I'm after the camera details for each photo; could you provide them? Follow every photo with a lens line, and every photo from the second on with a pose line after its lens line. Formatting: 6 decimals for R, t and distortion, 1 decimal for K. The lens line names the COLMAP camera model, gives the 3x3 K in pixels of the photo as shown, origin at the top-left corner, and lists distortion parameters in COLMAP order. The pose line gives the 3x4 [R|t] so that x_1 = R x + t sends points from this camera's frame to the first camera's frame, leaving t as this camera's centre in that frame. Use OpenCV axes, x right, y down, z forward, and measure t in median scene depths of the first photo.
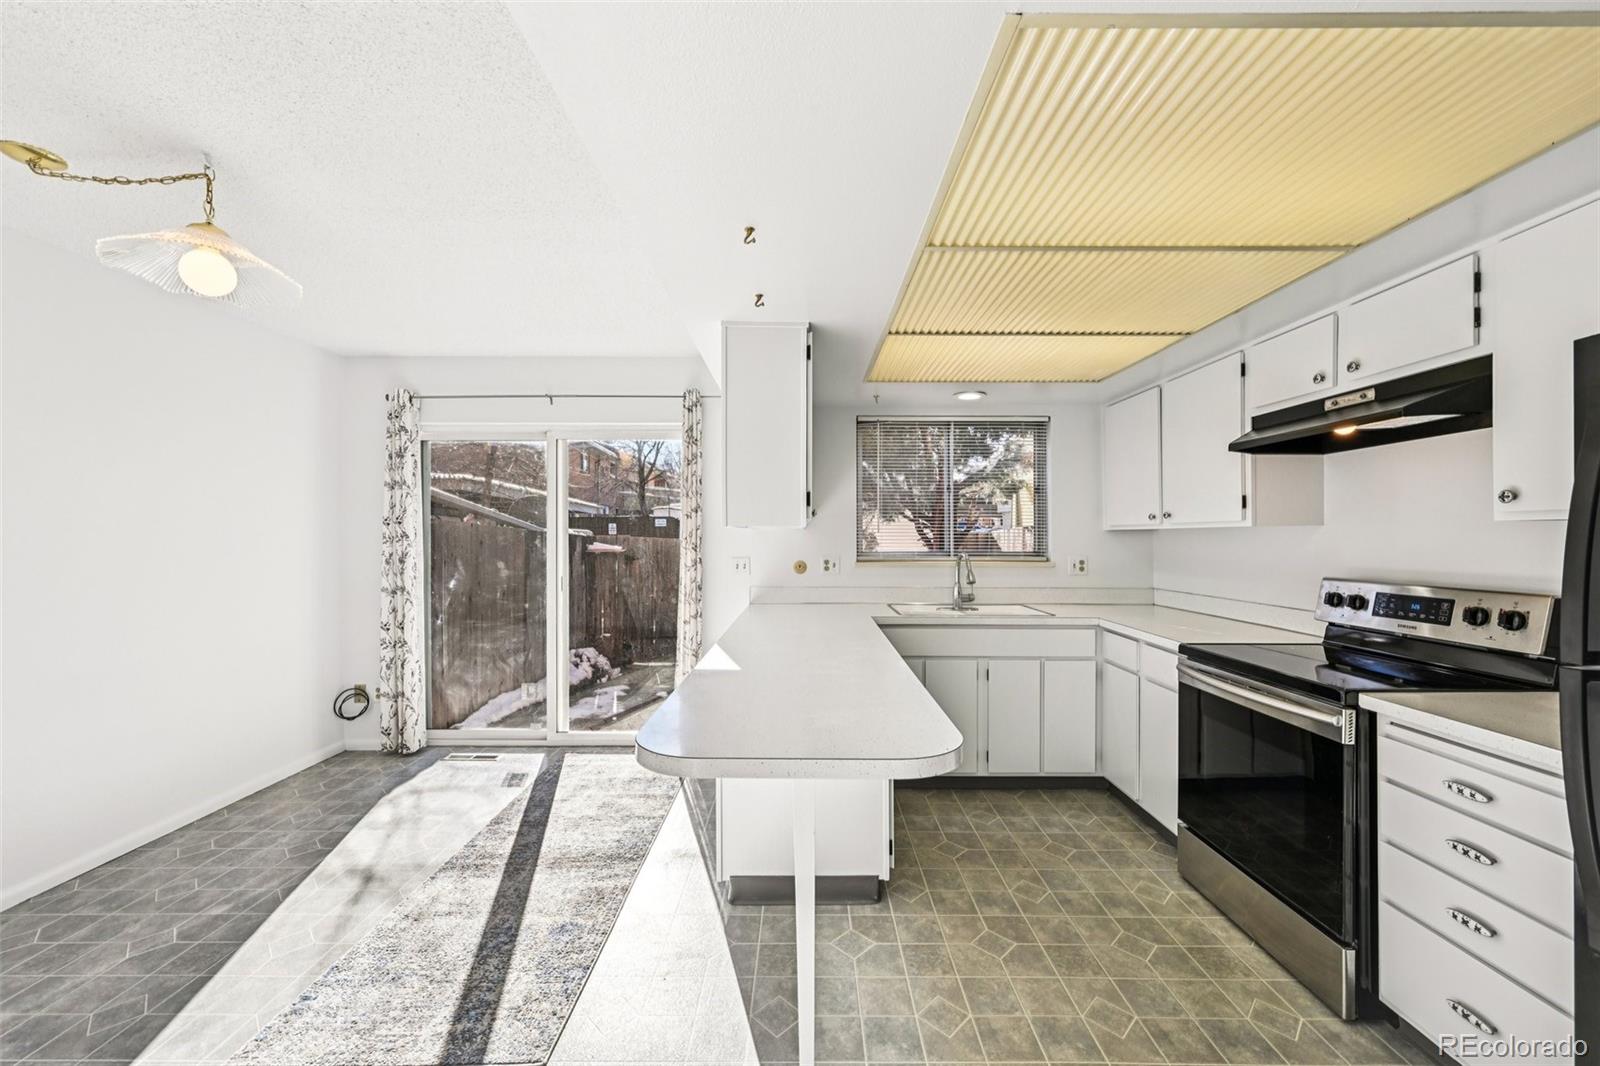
lens RADIAL K [[624.9, 0, 802.5], [0, 624.9, 535.7], [0, 0, 1]] dist [-0.000827, -0.000839]
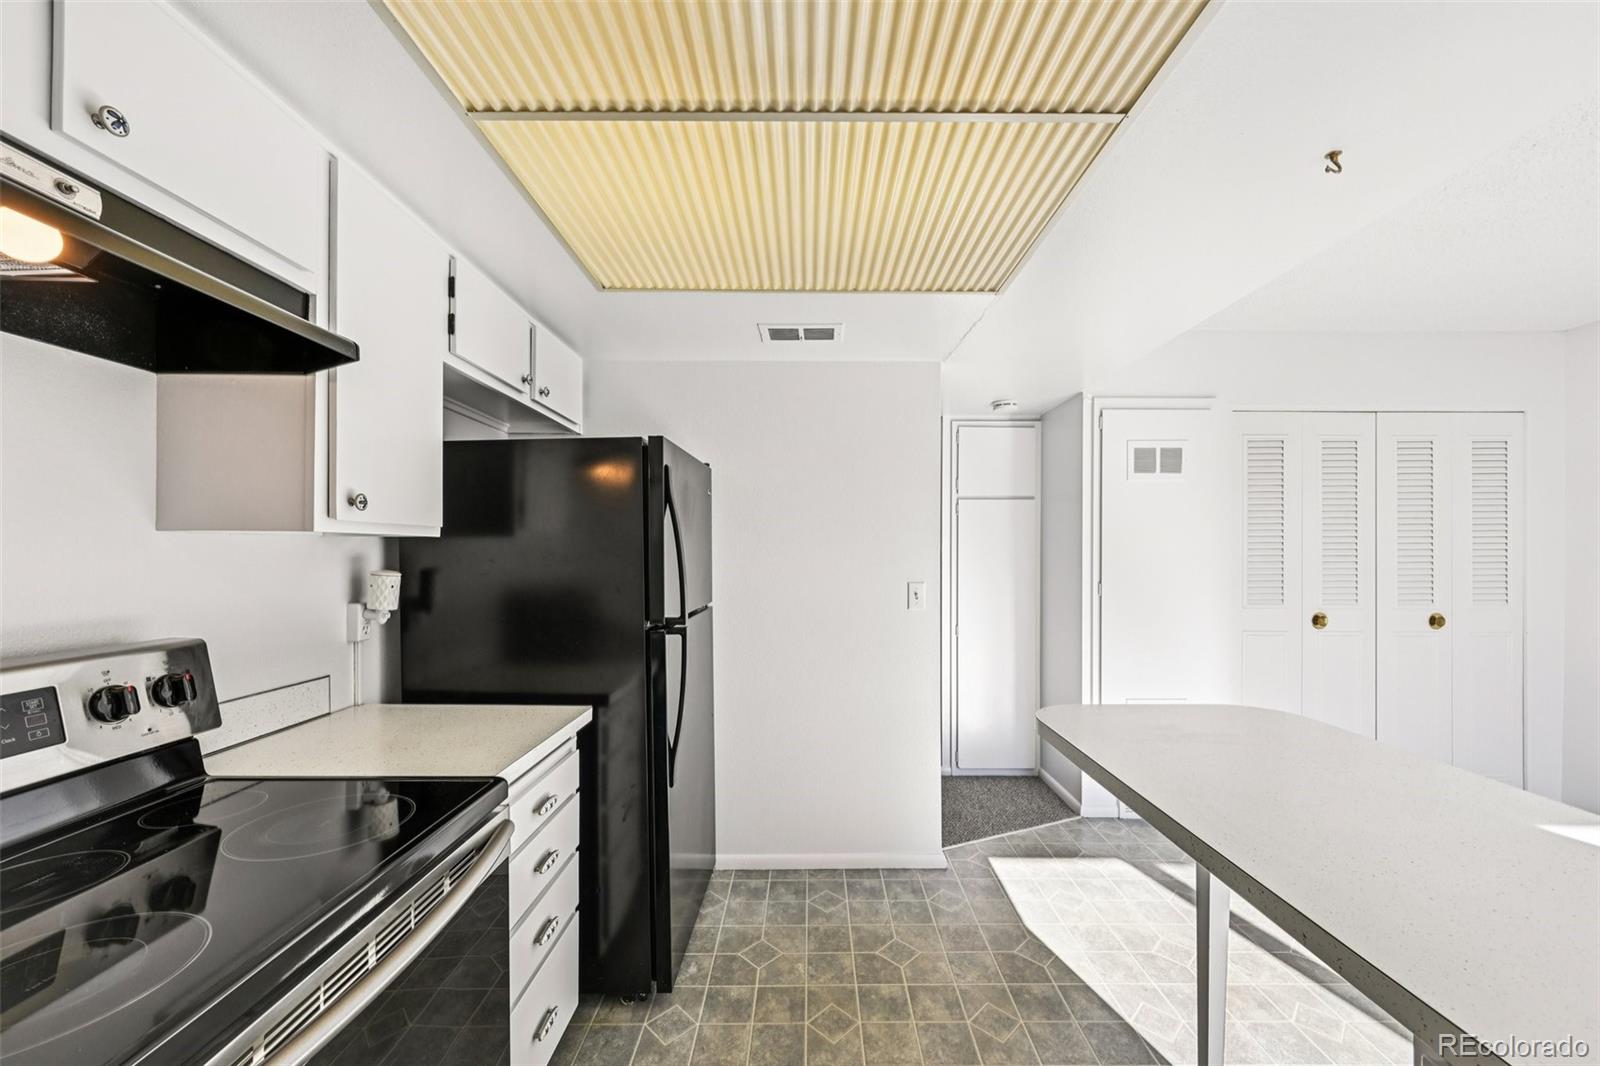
lens RADIAL K [[624.9, 0, 807.3], [0, 624.9, 555.8], [0, 0, 1]] dist [-0.000827, -0.000839]
pose [[-0.999999, 0.001194, 0.000378, 0.362429], [0.001194, 0.999999, 0.001053, 0.002621], [-0.000377, 0.001053, -0.999999, 1.135580]]
